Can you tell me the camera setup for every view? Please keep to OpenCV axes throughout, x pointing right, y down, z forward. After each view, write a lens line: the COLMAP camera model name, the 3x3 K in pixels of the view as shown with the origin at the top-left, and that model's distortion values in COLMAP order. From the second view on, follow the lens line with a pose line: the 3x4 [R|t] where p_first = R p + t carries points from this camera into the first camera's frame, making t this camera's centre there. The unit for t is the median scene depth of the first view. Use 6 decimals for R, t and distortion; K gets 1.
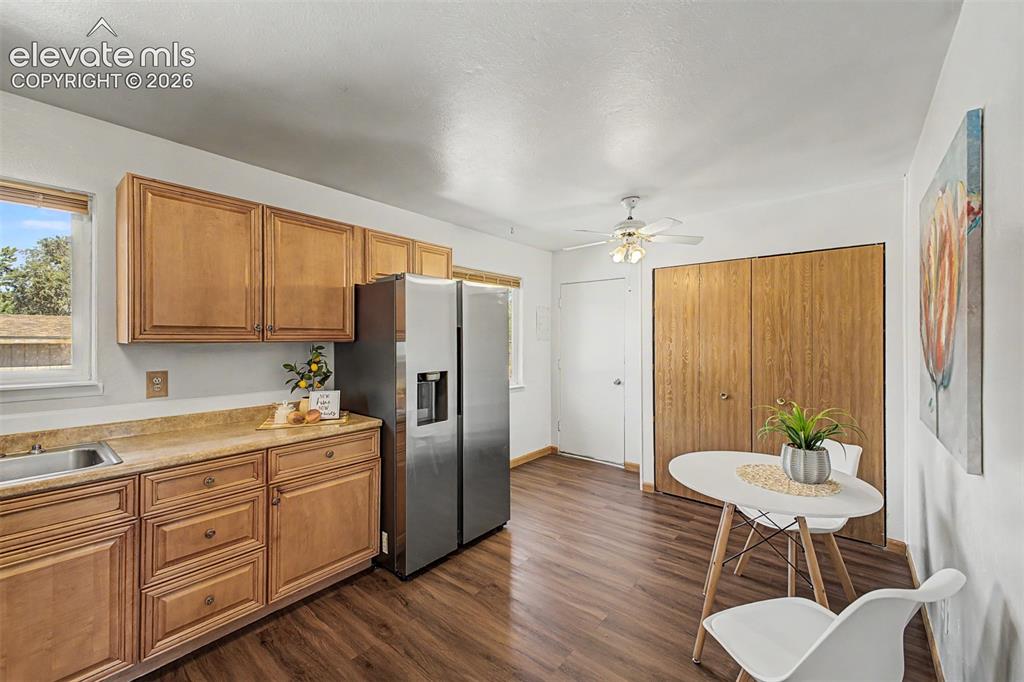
lens RADIAL K [[407.9, 0, 510.6], [0, 407.9, 341.3], [0, 0, 1]] dist [0.024701, -0.009480]
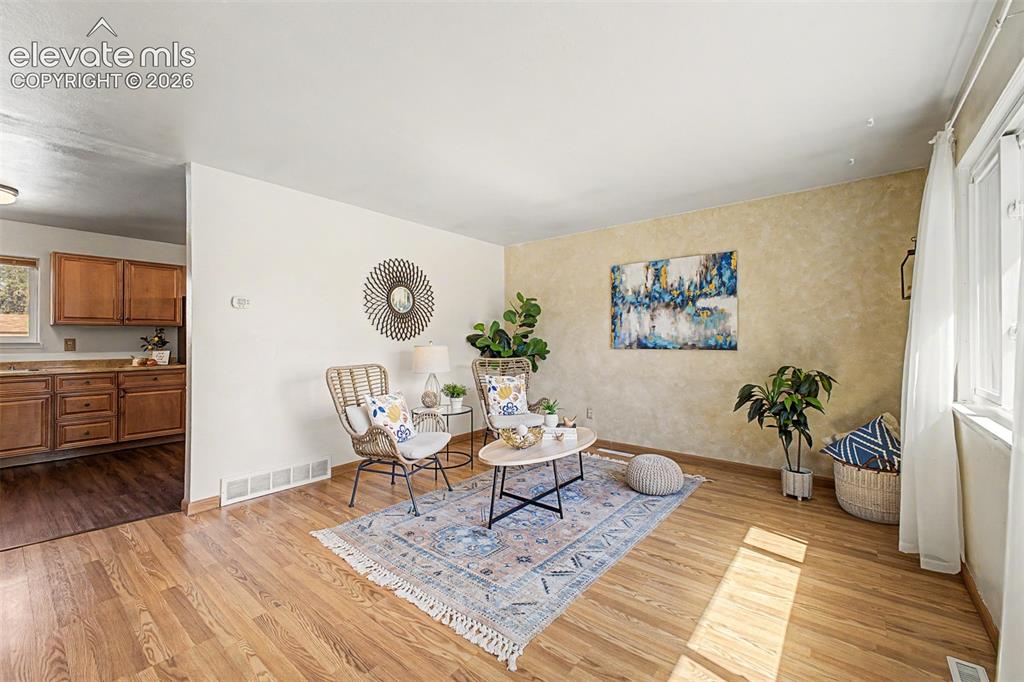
lens RADIAL K [[418.1, 0, 507.8], [0, 418.1, 335.7], [0, 0, 1]] dist [0.010524, -0.000228]
pose [[0.999907, -0.002354, 0.013398, 1.024922], [0.002498, 0.999939, -0.010731, 0.064543], [-0.013372, 0.010763, 0.999853, -0.903587]]
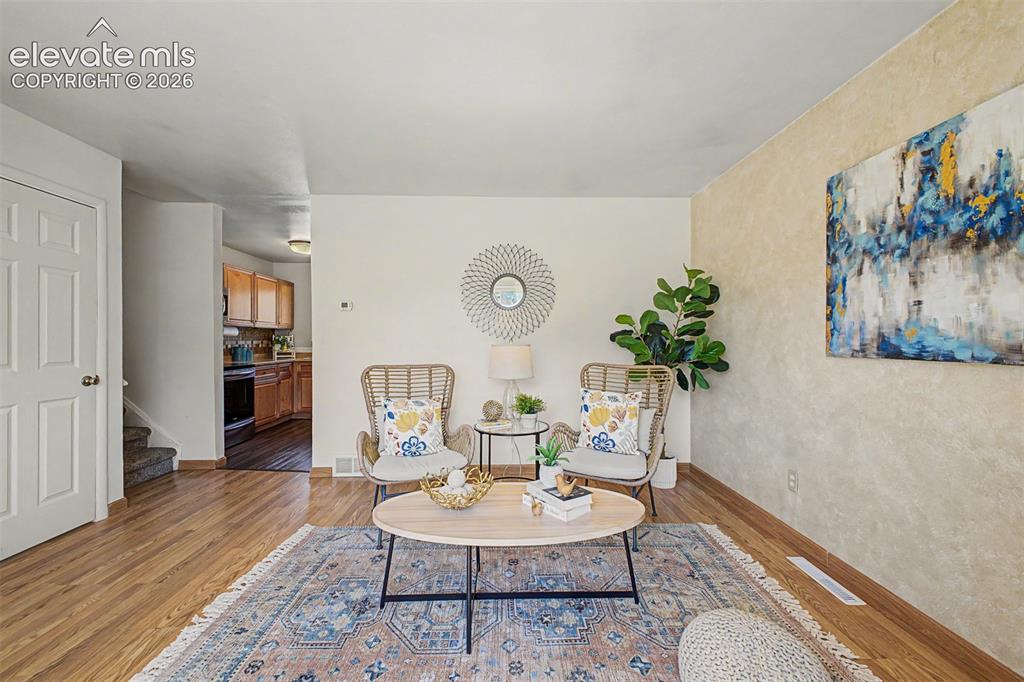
lens RADIAL K [[407.9, 0, 510.6], [0, 407.9, 341.3], [0, 0, 1]] dist [0.024701, -0.009480]
pose [[0.661869, 0.001250, -0.749619, 1.603662], [0.001394, 0.999995, 0.002898, 0.068463], [0.749618, -0.002964, 0.661864, -0.245089]]
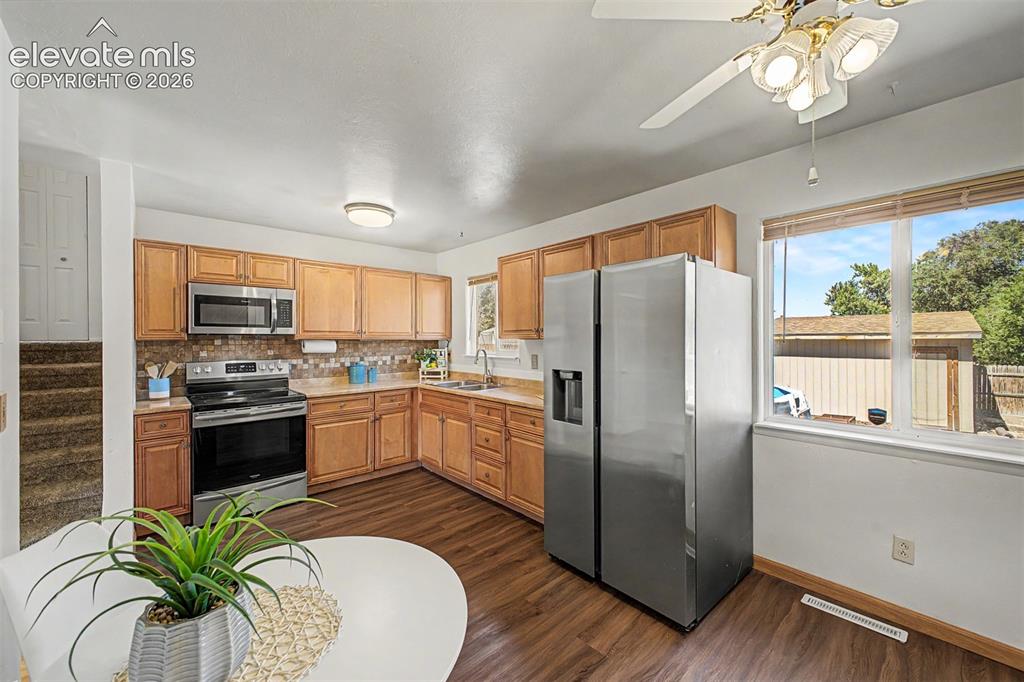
lens RADIAL K [[407.9, 0, 510.6], [0, 407.9, 341.3], [0, 0, 1]] dist [0.024701, -0.009480]
pose [[-0.154074, 0.012010, -0.987986, 0.671999], [-0.001795, 0.999921, 0.012435, -0.005773], [0.988058, 0.003689, -0.154041, 0.853749]]
